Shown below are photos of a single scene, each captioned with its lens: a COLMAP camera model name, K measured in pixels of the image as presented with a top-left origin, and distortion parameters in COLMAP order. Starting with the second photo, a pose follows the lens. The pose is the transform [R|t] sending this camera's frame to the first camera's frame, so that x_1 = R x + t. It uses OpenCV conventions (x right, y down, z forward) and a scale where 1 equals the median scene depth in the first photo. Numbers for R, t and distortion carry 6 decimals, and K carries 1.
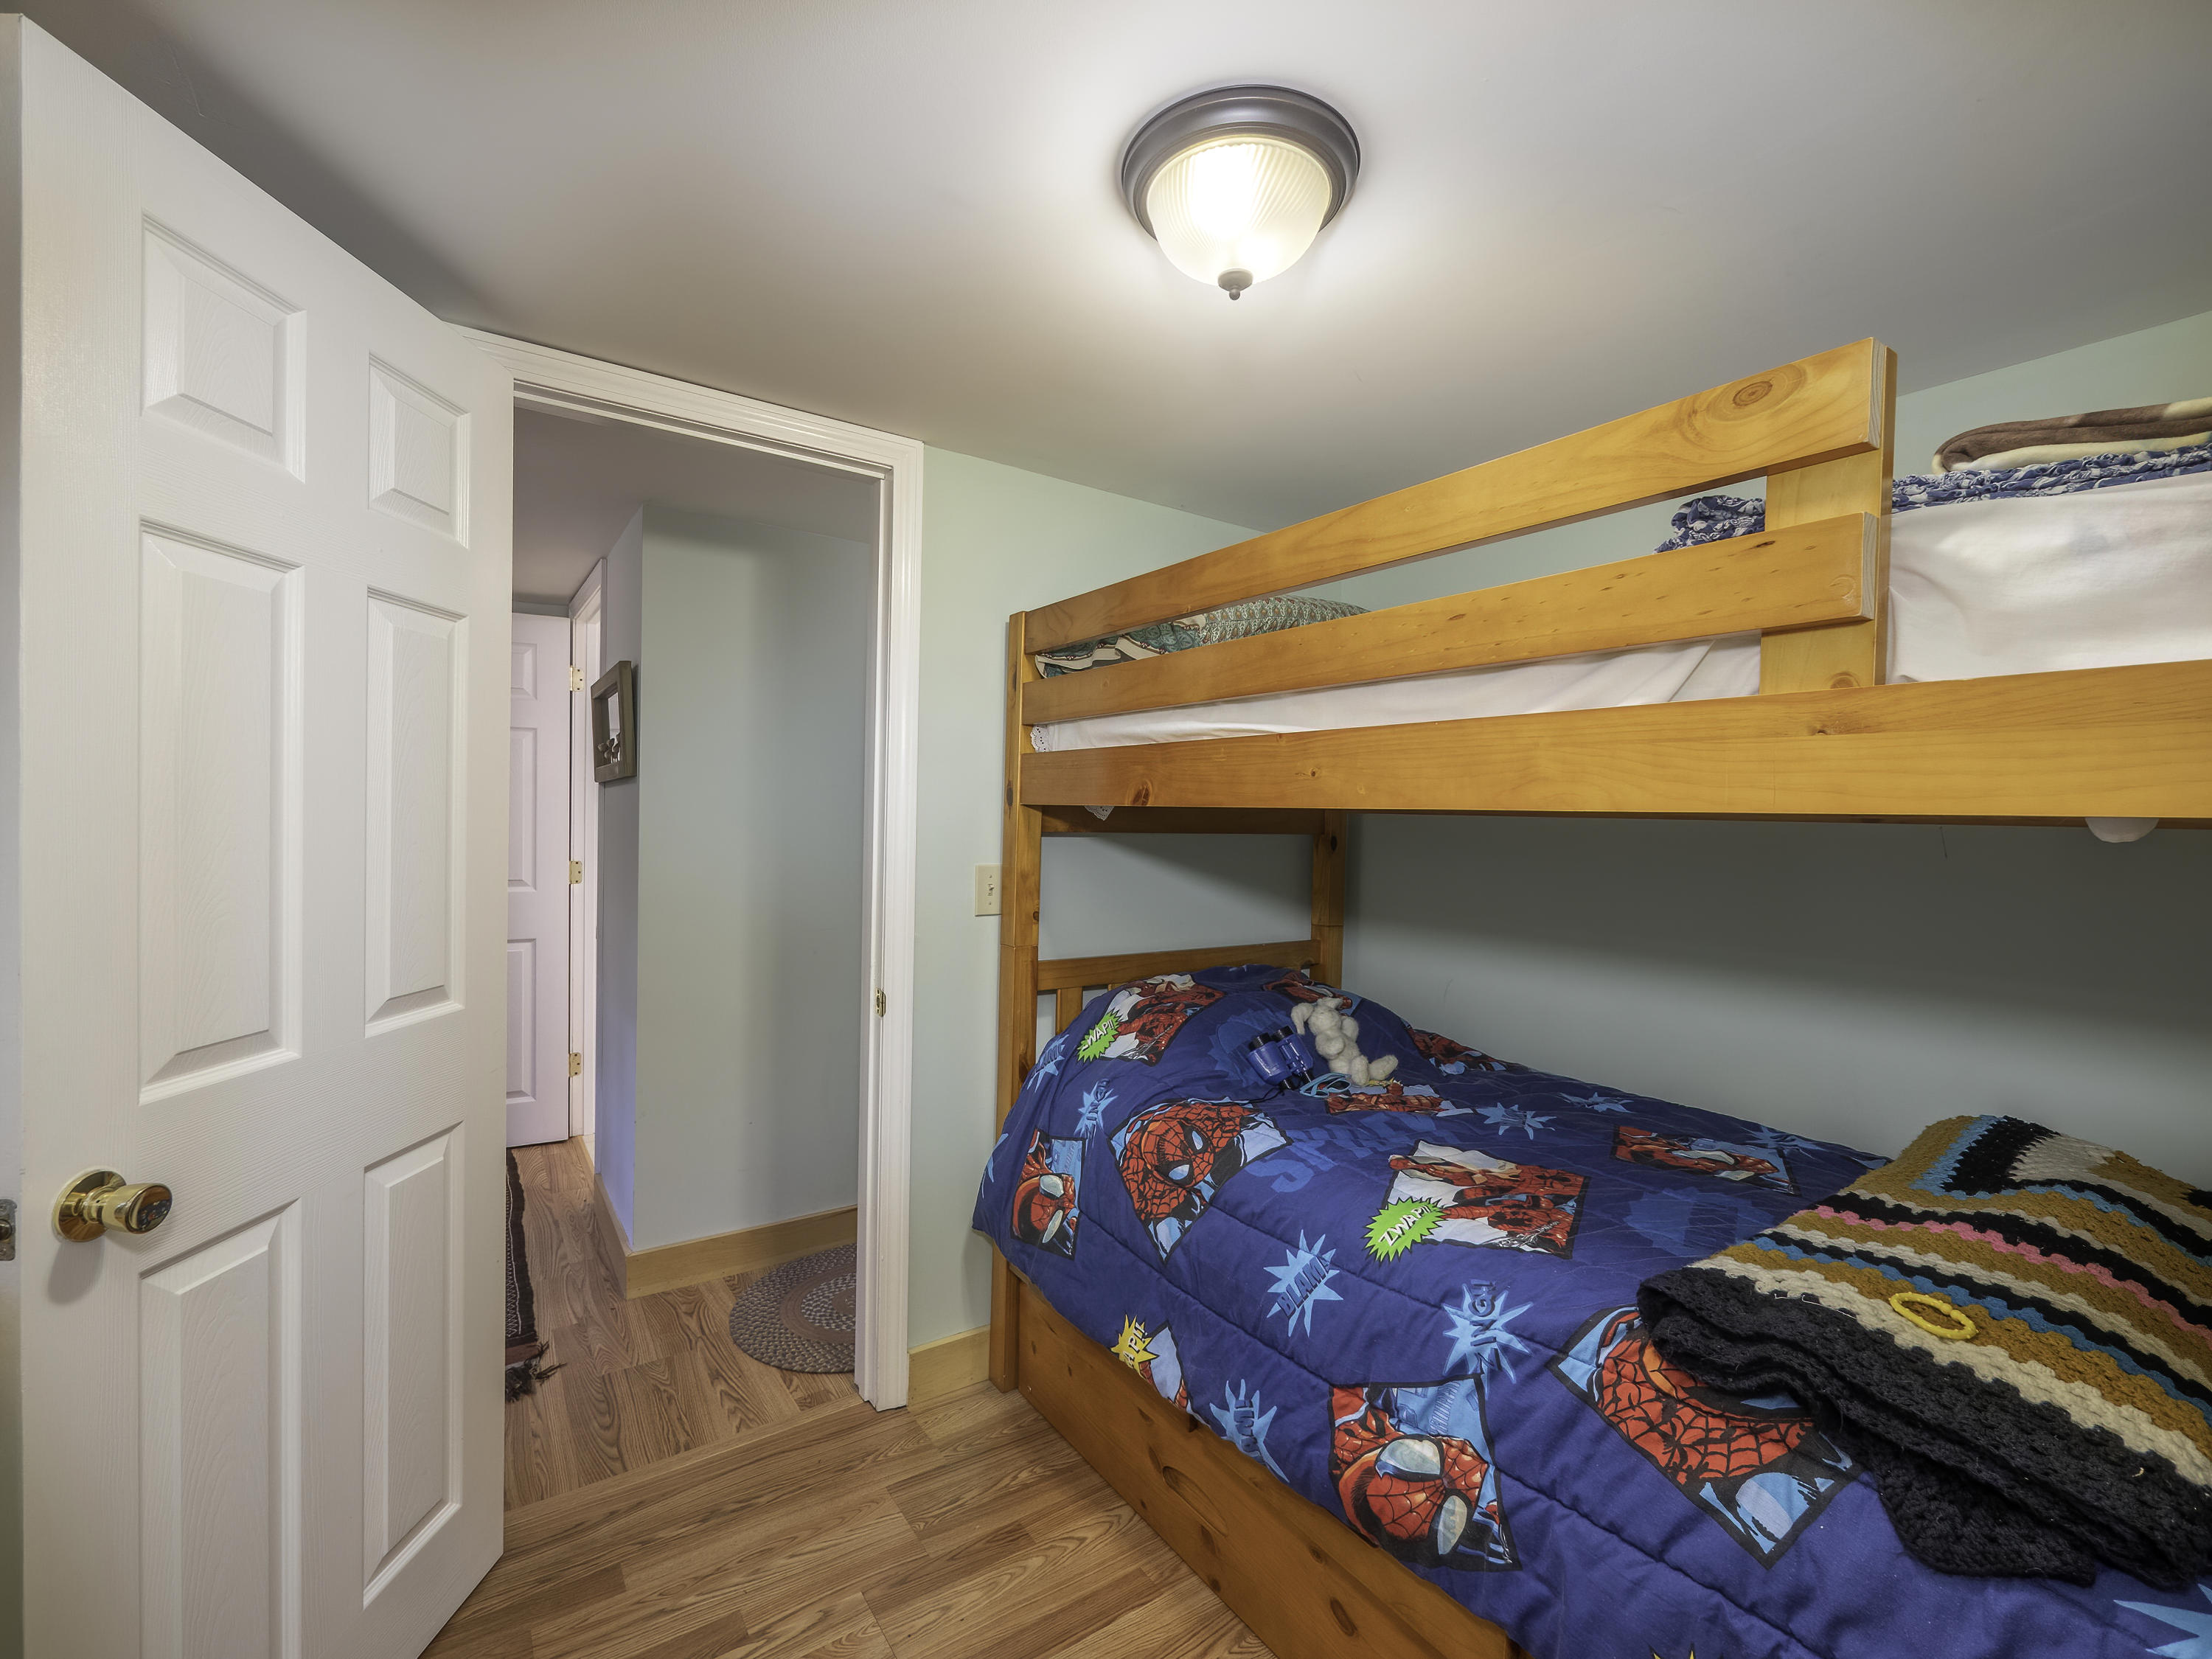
lens RADIAL K [[927.8, 0, 1106.0], [0, 927.8, 829.5], [0, 0, 1]] dist [-0.000163, 0.000041]
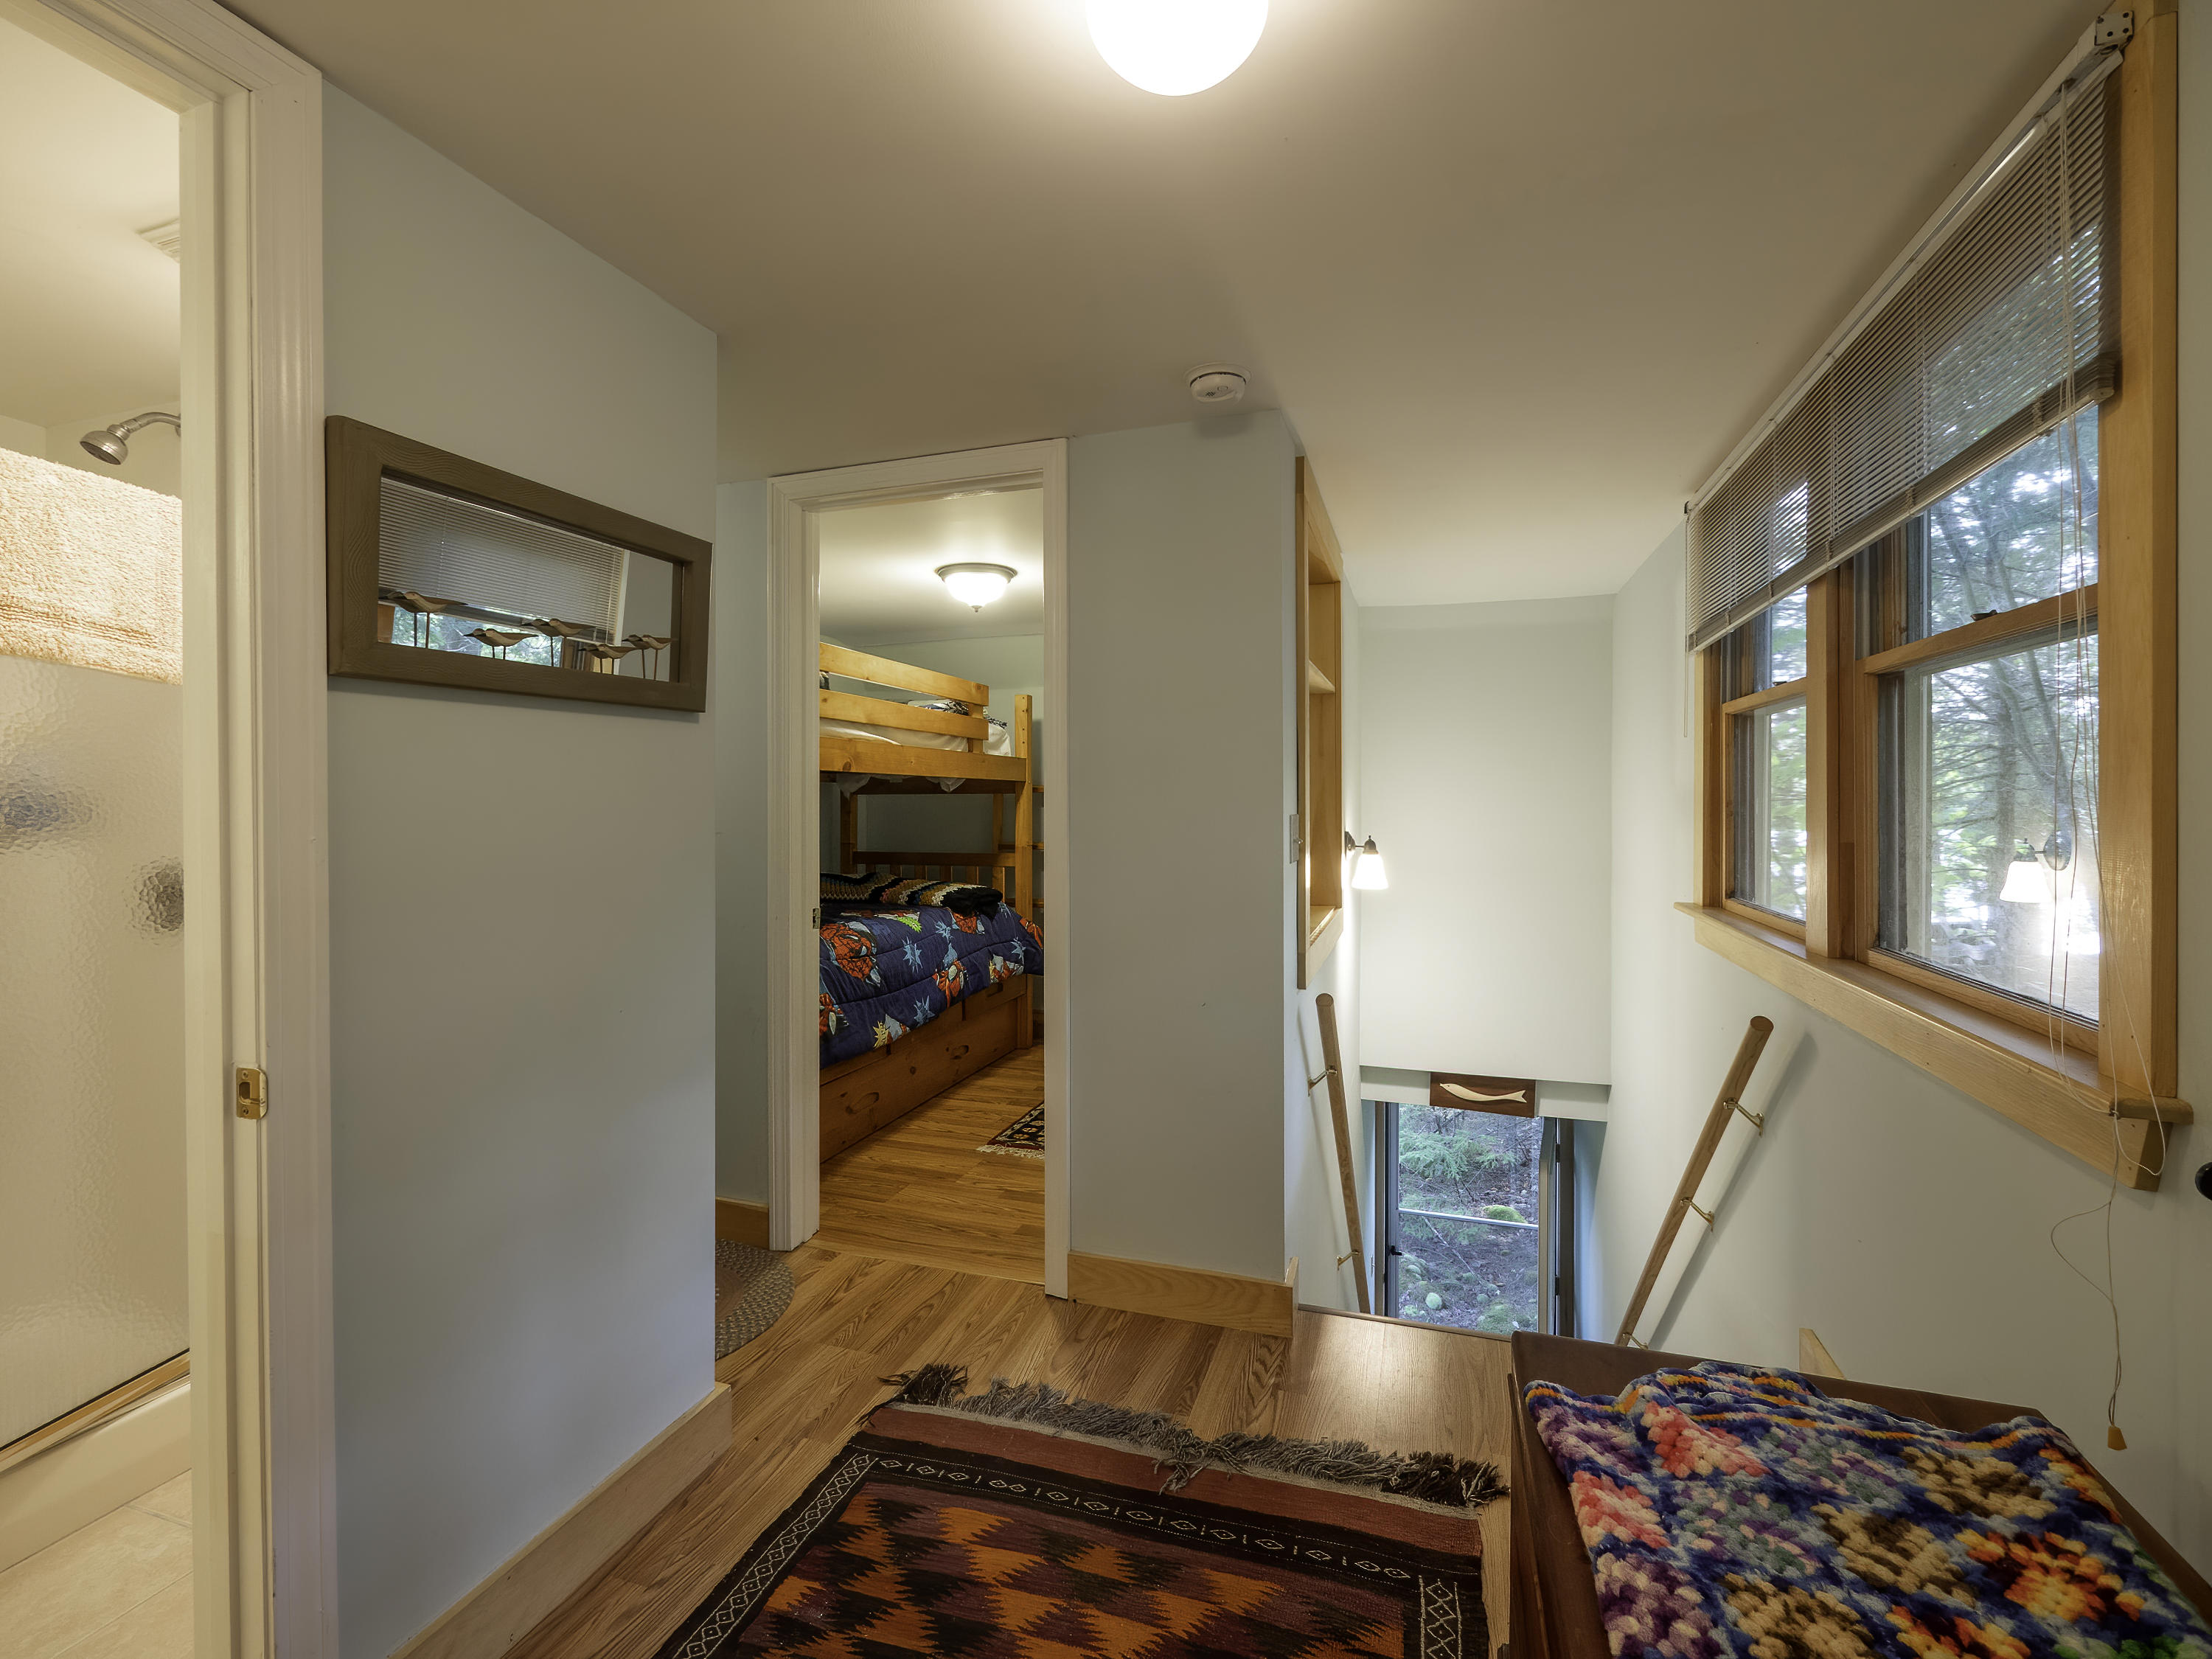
lens RADIAL K [[927.8, 0, 1106.0], [0, 927.8, 829.5], [0, 0, 1]] dist [-0.000163, 0.000041]
pose [[-0.599405, -0.026165, 0.800019, -2.207668], [0.005801, 0.999297, 0.037029, 0.036238], [-0.800425, 0.026837, -0.598832, 2.116151]]
